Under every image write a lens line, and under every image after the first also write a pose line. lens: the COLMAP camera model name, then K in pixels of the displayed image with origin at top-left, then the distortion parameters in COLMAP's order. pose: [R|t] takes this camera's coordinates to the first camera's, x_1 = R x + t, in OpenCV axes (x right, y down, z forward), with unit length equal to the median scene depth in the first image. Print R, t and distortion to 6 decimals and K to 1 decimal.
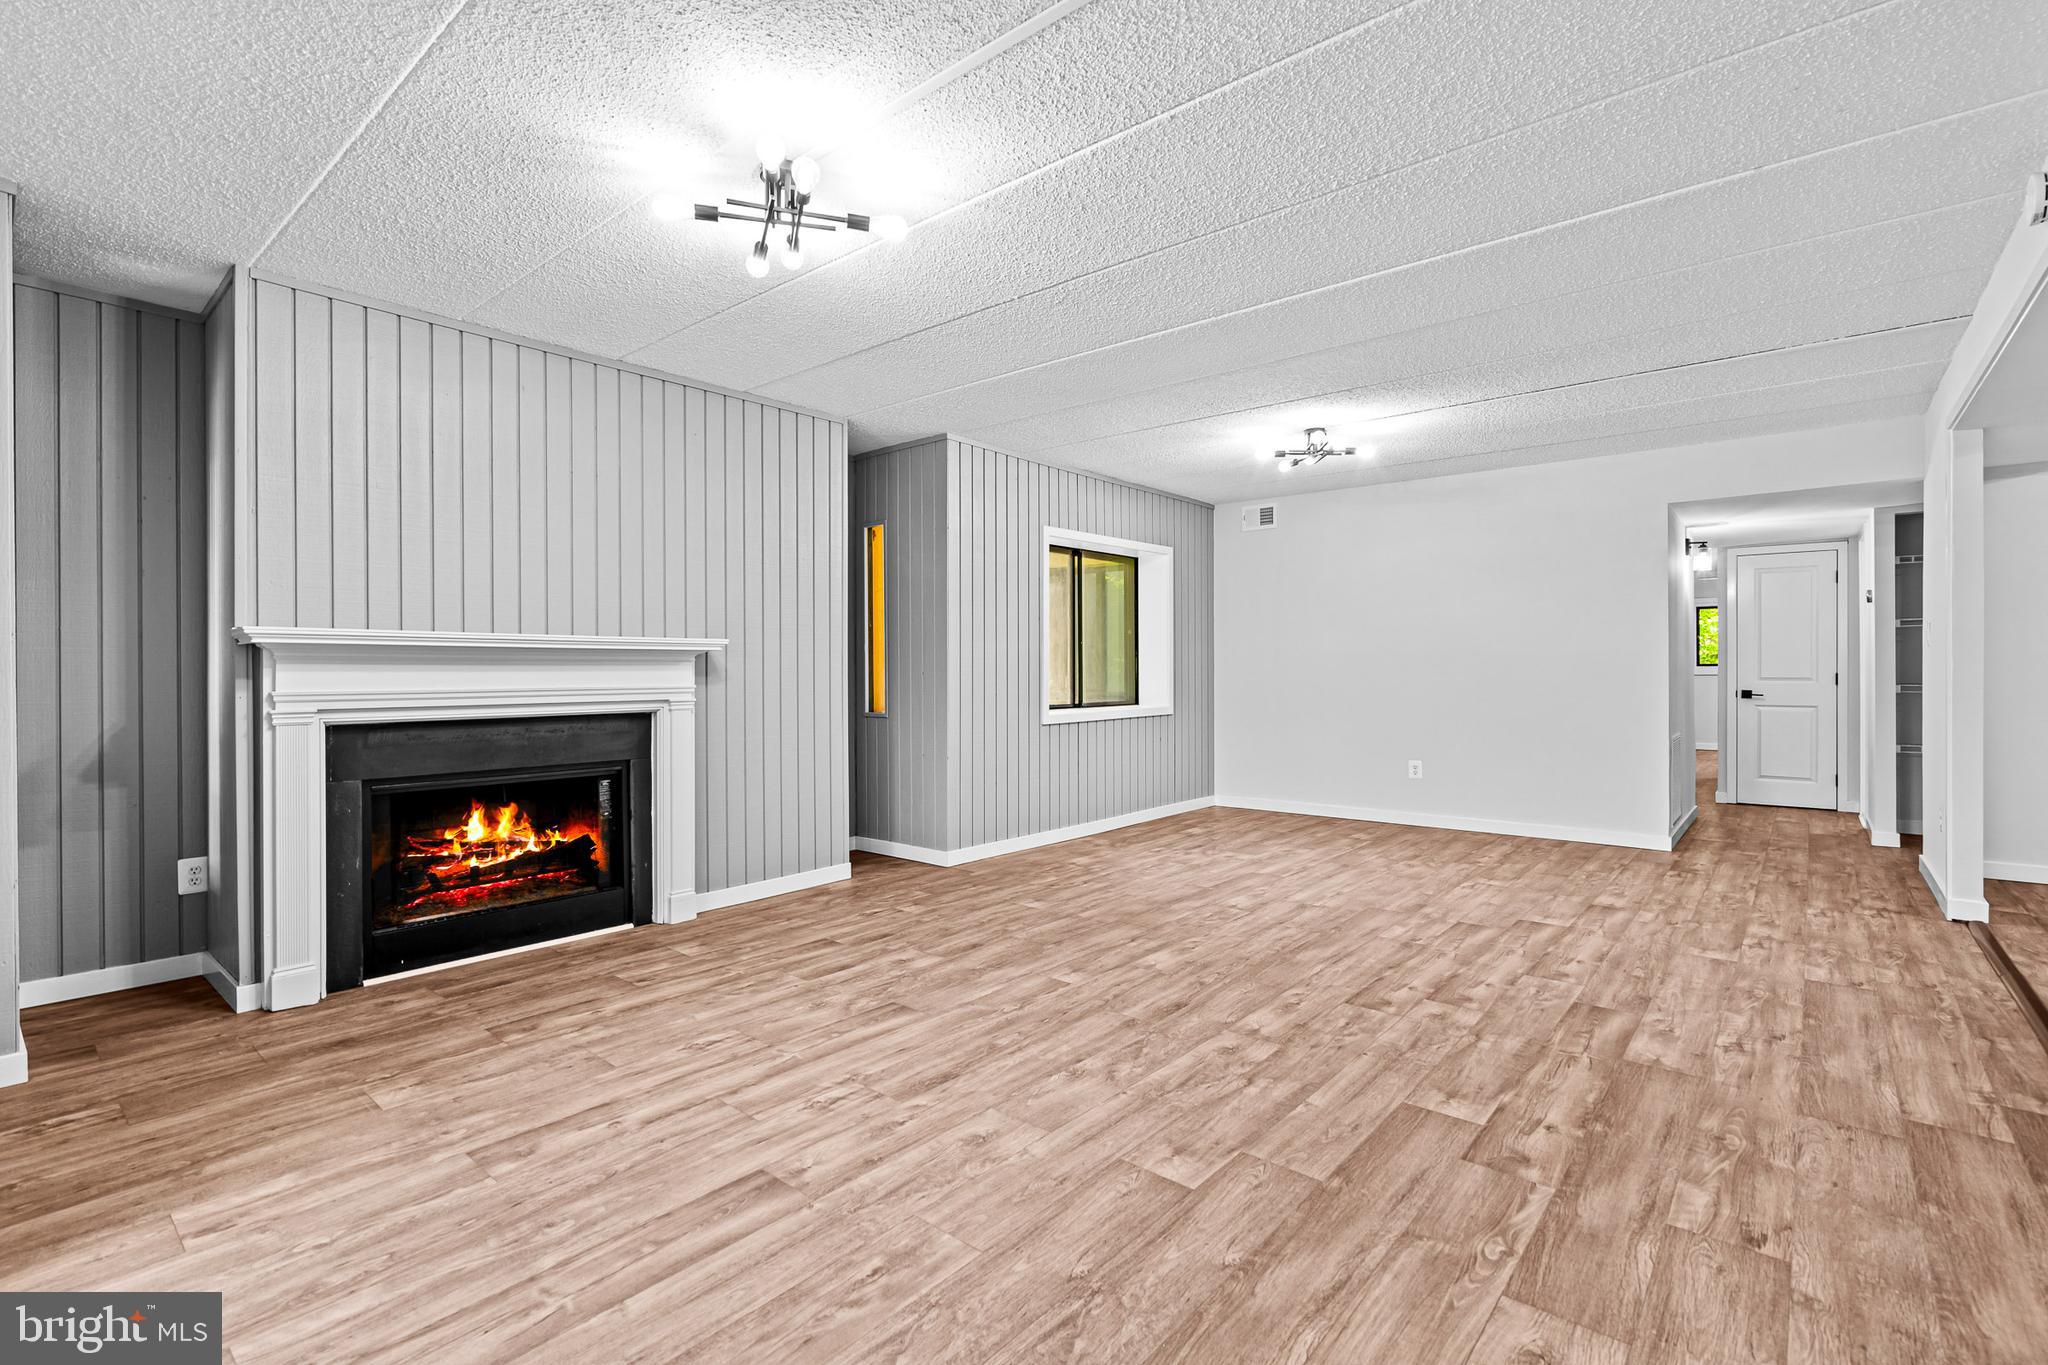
lens RADIAL K [[932.3, 0, 1050.5], [0, 932.3, 672.6], [0, 0, 1]] dist [0.017910, -0.000253]
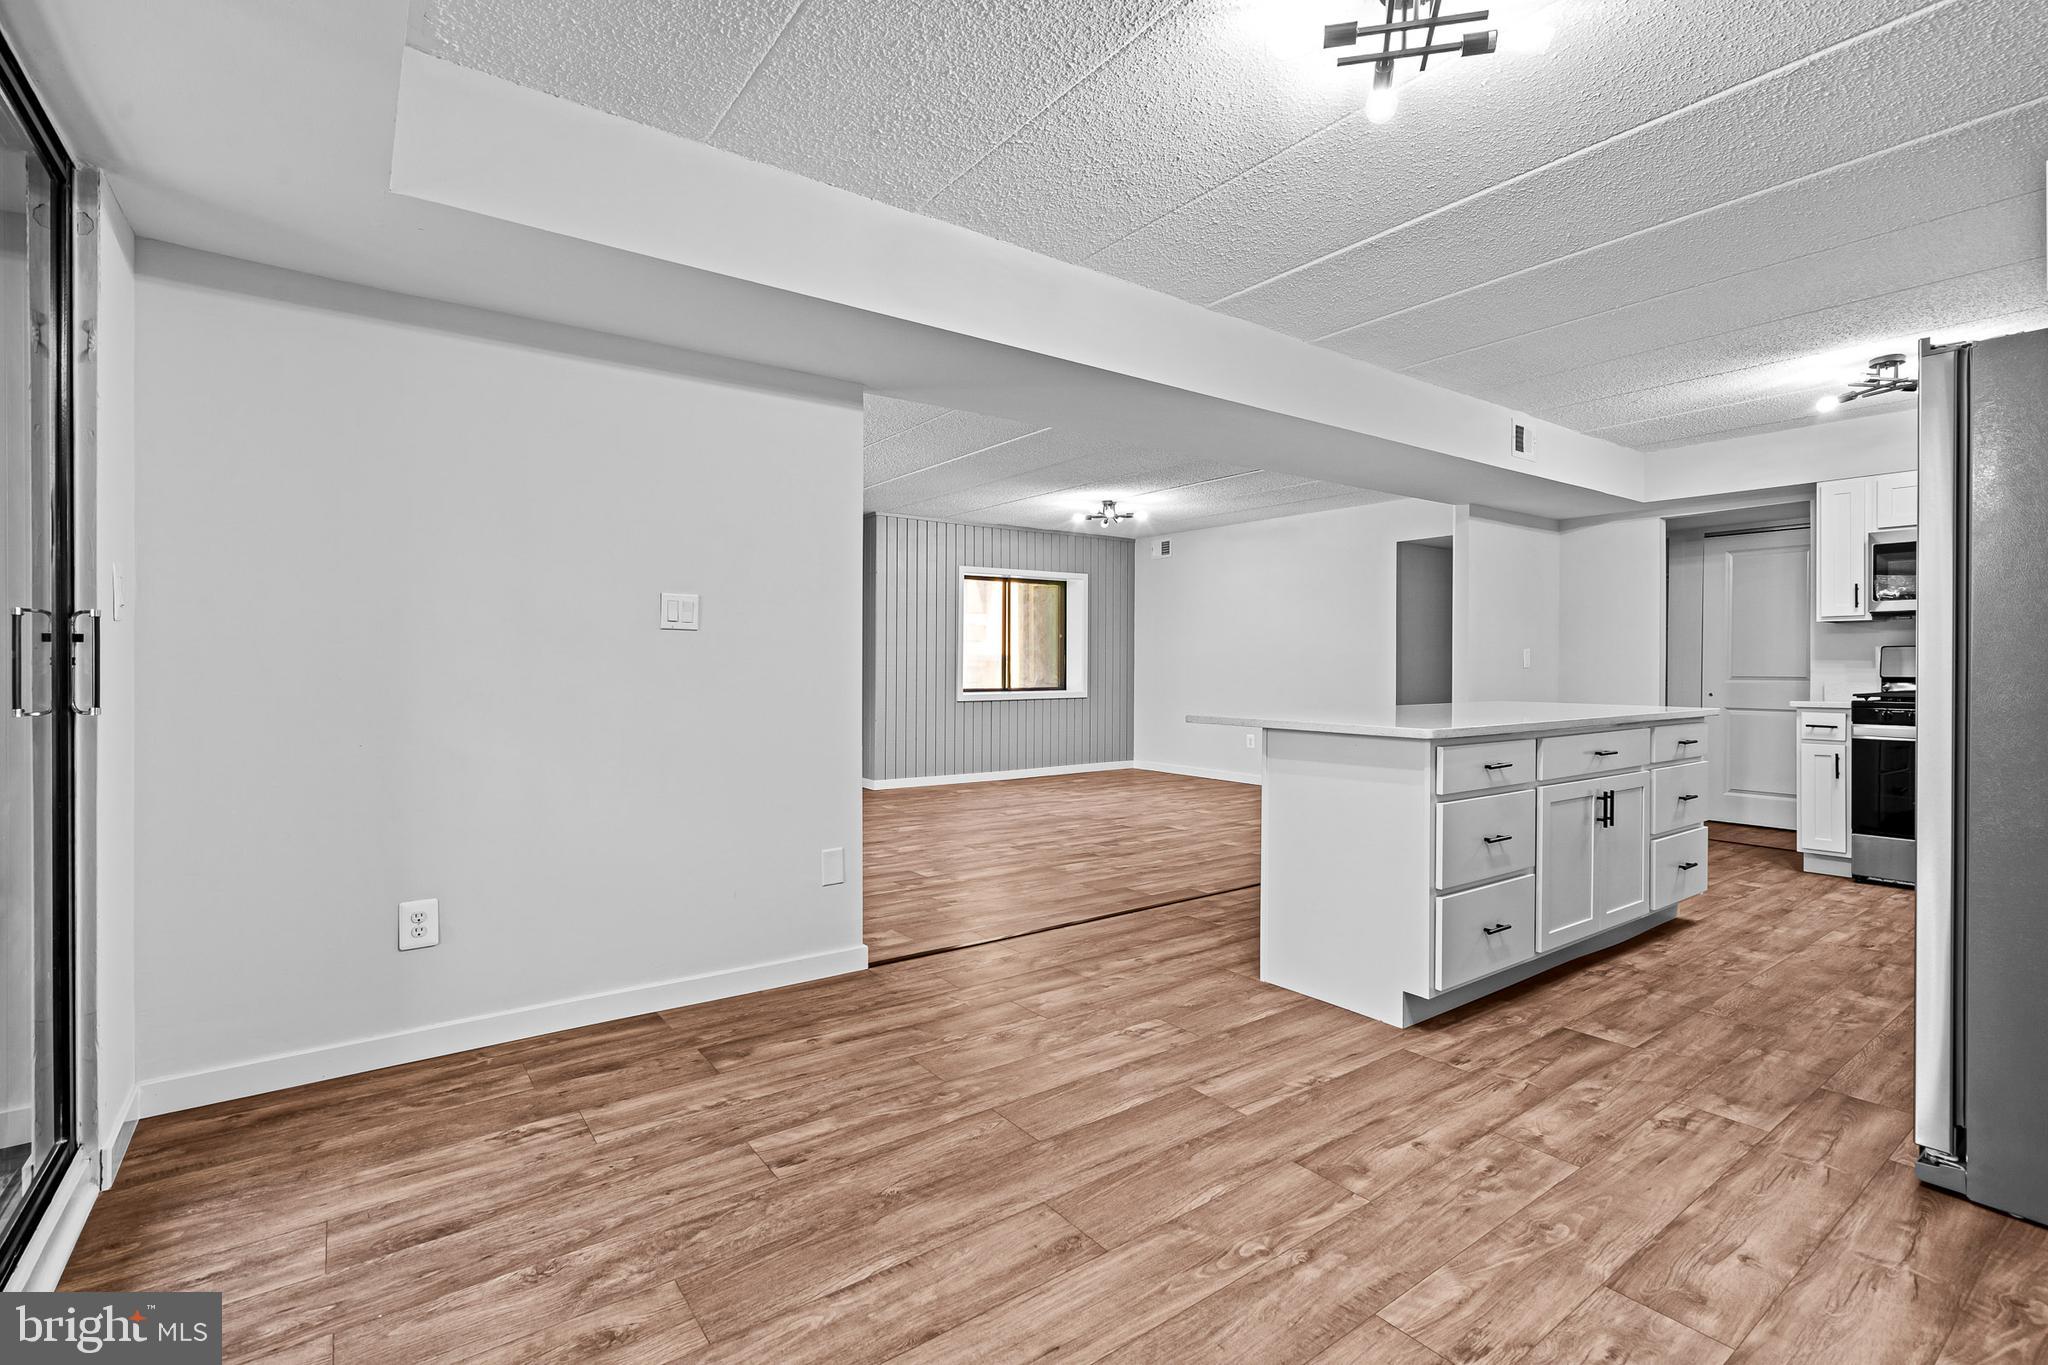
lens RADIAL K [[922.3, 0, 1020.6], [0, 922.3, 680.0], [0, 0, 1]] dist [-0.001984, 0.000303]
pose [[0.963911, 0.010007, -0.266037, 0.785451], [-0.005439, 0.999825, 0.017903, -0.007190], [0.266170, -0.015810, 0.963797, -0.635540]]
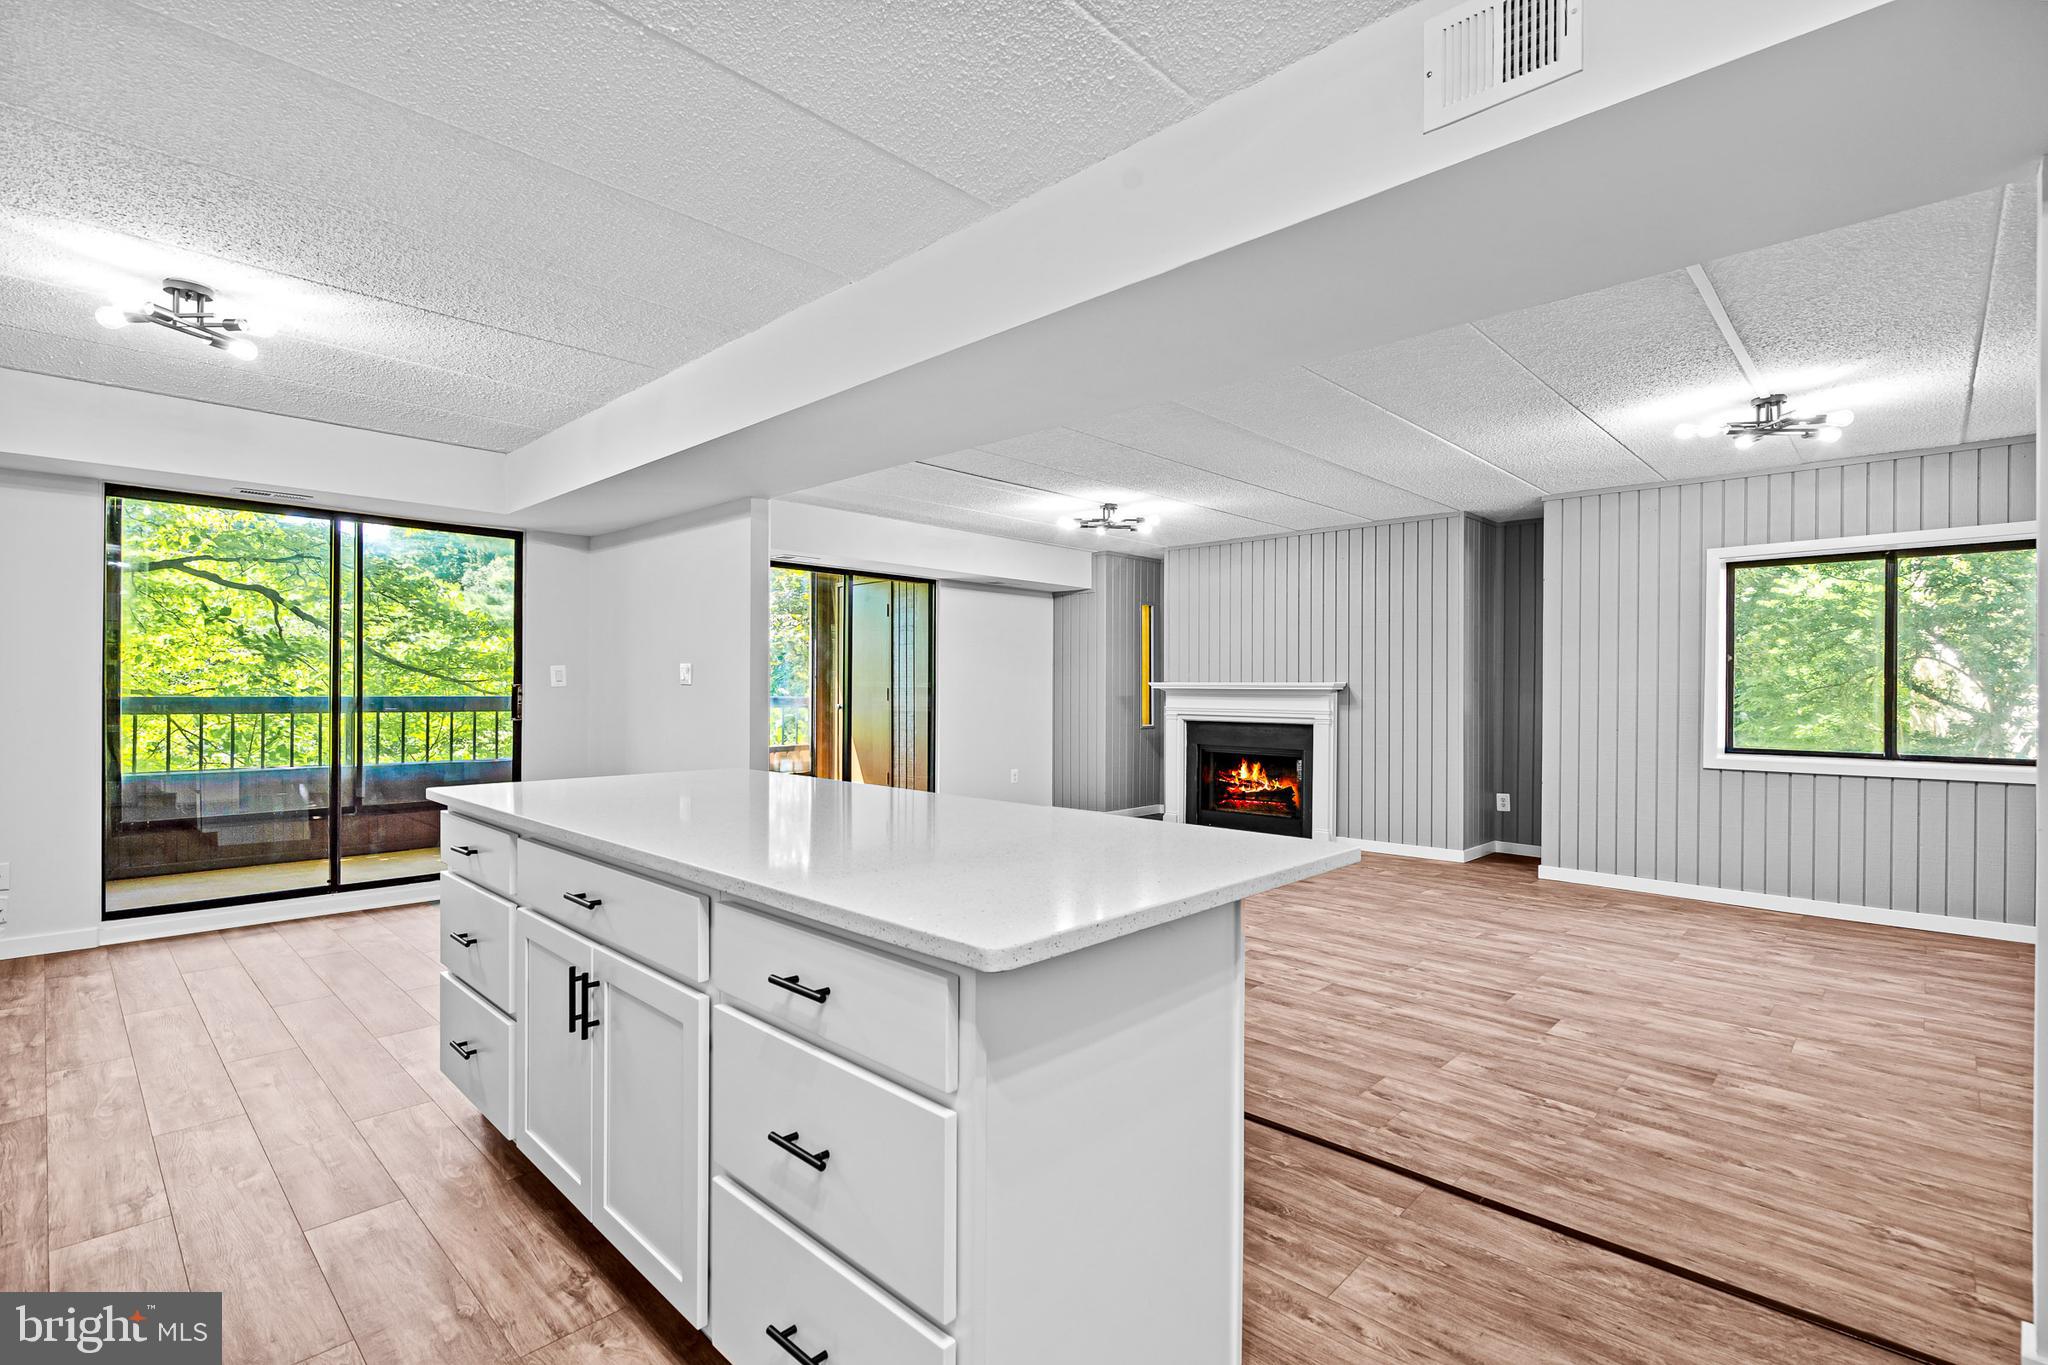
lens RADIAL K [[941.4, 0, 1023.5], [0, 941.4, 685.9], [0, 0, 1]] dist [-0.002783, 0.000024]
pose [[-0.091176, 0.004017, -0.995827, 1.599329], [-0.004191, 0.999981, 0.004417, -0.041218], [0.995826, 0.004576, -0.091158, 0.695266]]
